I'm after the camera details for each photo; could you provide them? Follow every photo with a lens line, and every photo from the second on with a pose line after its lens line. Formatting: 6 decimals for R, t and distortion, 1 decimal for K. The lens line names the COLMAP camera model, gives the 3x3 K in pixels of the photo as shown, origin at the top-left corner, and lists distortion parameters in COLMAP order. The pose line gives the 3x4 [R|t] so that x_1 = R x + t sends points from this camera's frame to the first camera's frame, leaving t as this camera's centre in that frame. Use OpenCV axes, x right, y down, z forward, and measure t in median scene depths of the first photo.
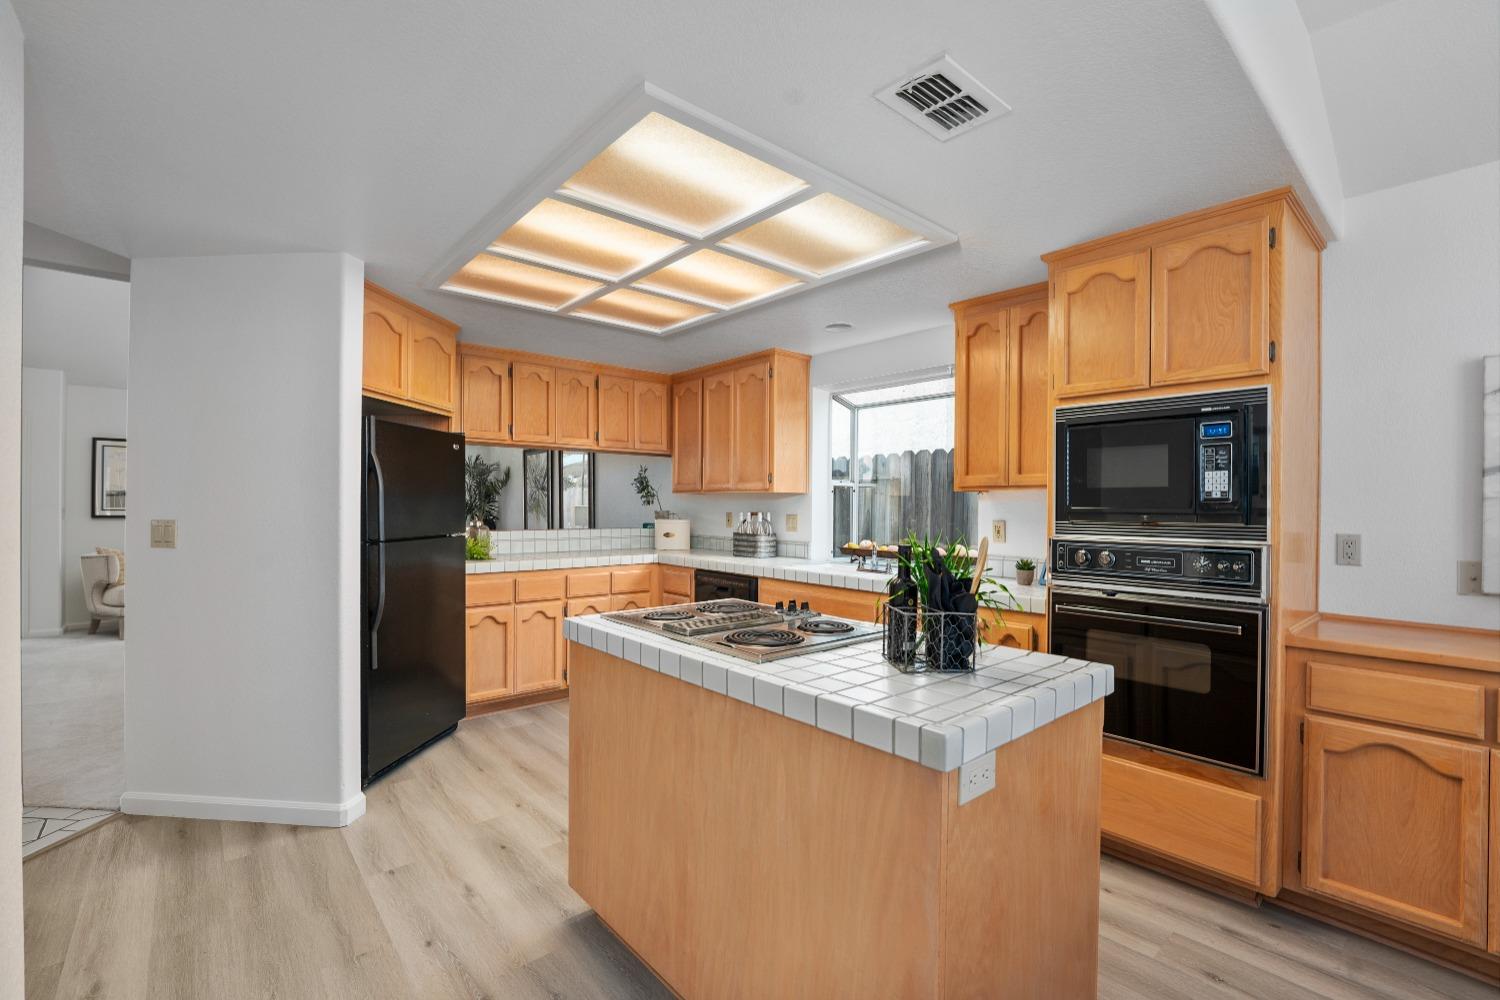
lens RADIAL K [[643.7, 0, 738.4], [0, 643.7, 503.4], [0, 0, 1]] dist [-0.010636, -0.000465]
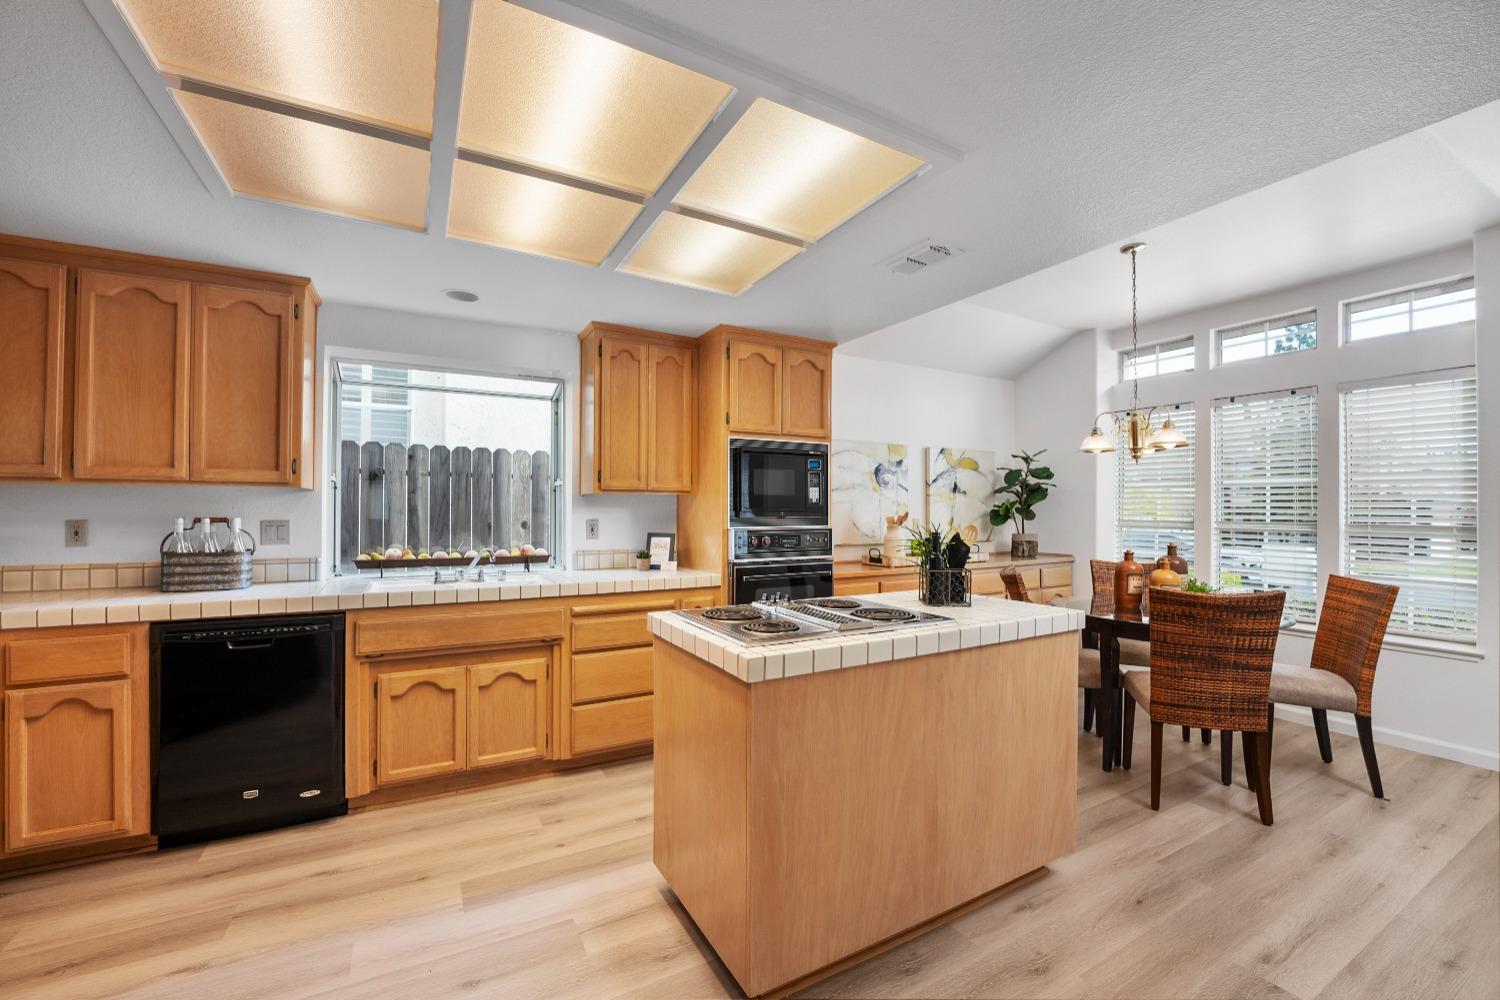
lens RADIAL K [[603.1, 0, 741.8], [0, 603.1, 503.4], [0, 0, 1]] dist [-0.025599, 0.000475]
pose [[0.211917, -0.000773, 0.977287, -0.506967], [-0.004038, 0.999990, 0.001667, -0.003847], [-0.977279, -0.004300, 0.211912, 0.446325]]
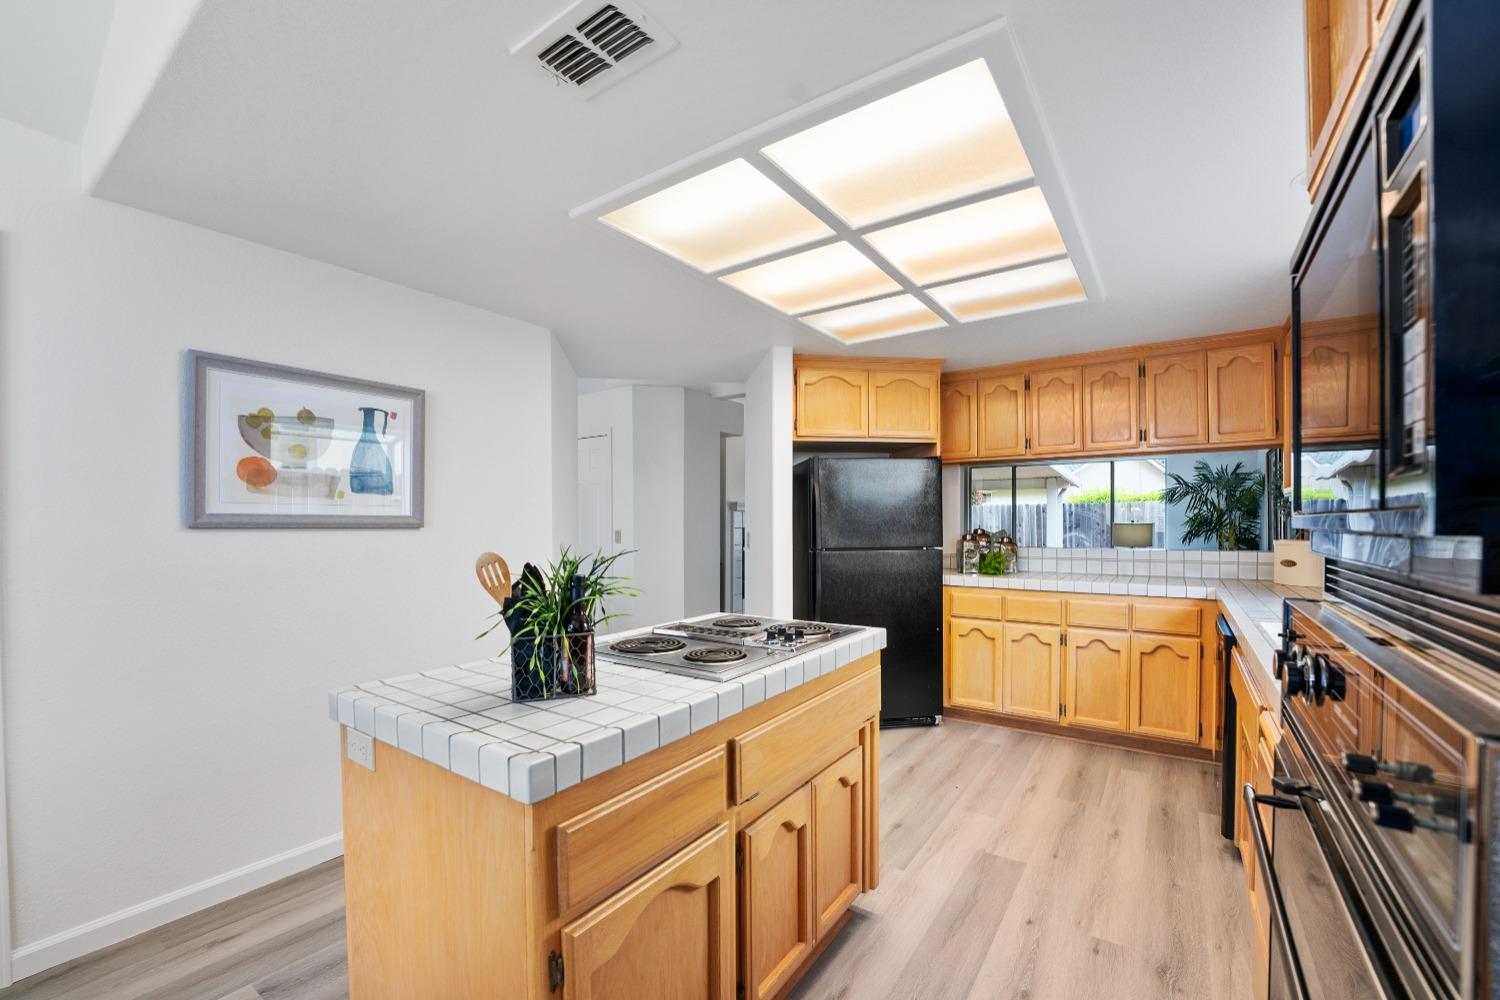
lens RADIAL K [[603.1, 0, 752.1], [0, 603.1, 525.5], [0, 0, 1]] dist [-0.025599, 0.000475]
pose [[0.261926, -0.004490, -0.965077, 0.455161], [0.009385, 0.999954, -0.002105, 0.007498], [0.965042, -0.008506, 0.261956, 0.397514]]
